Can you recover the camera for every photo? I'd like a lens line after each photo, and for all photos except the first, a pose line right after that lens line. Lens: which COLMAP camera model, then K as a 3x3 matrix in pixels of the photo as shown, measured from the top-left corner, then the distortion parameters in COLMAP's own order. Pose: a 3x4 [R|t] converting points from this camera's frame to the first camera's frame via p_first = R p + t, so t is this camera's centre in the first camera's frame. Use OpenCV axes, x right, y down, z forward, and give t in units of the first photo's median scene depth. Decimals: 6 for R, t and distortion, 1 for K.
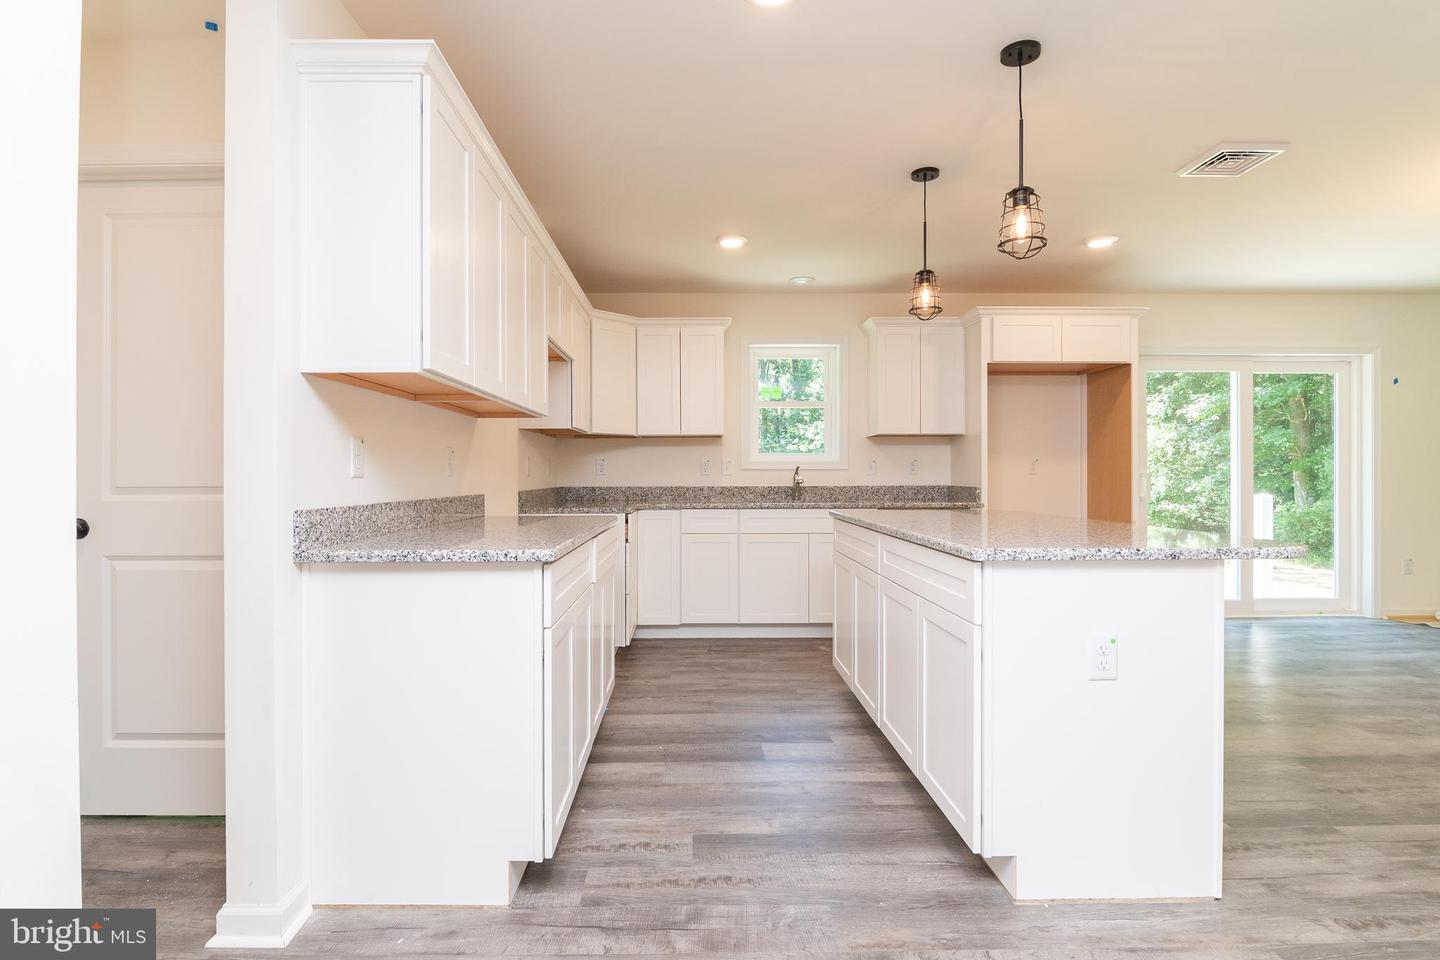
lens RADIAL K [[730.1, 0, 720.0], [0, 730.1, 480.0], [0, 0, 1]] dist [-0.022340, -0.000760]
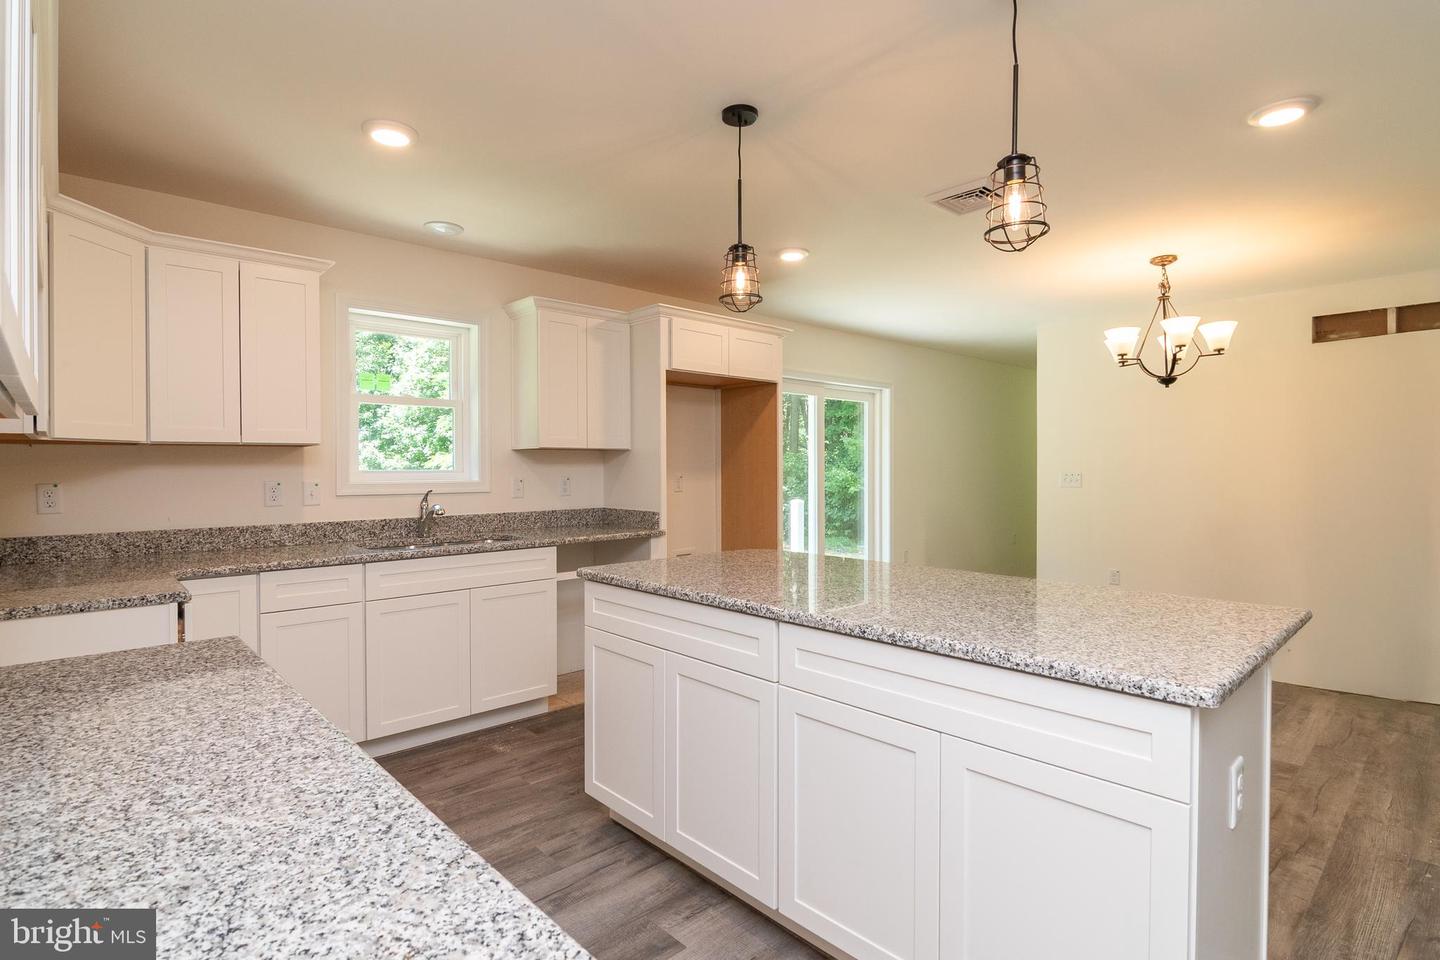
lens RADIAL K [[704.8, 0, 720.0], [0, 704.8, 480.0], [0, 0, 1]] dist [0.001079, -0.000454]
pose [[0.750522, -0.010507, 0.660762, -0.140335], [0.004645, 0.999933, 0.010624, -0.036050], [-0.660829, -0.004904, 0.750520, 0.310473]]
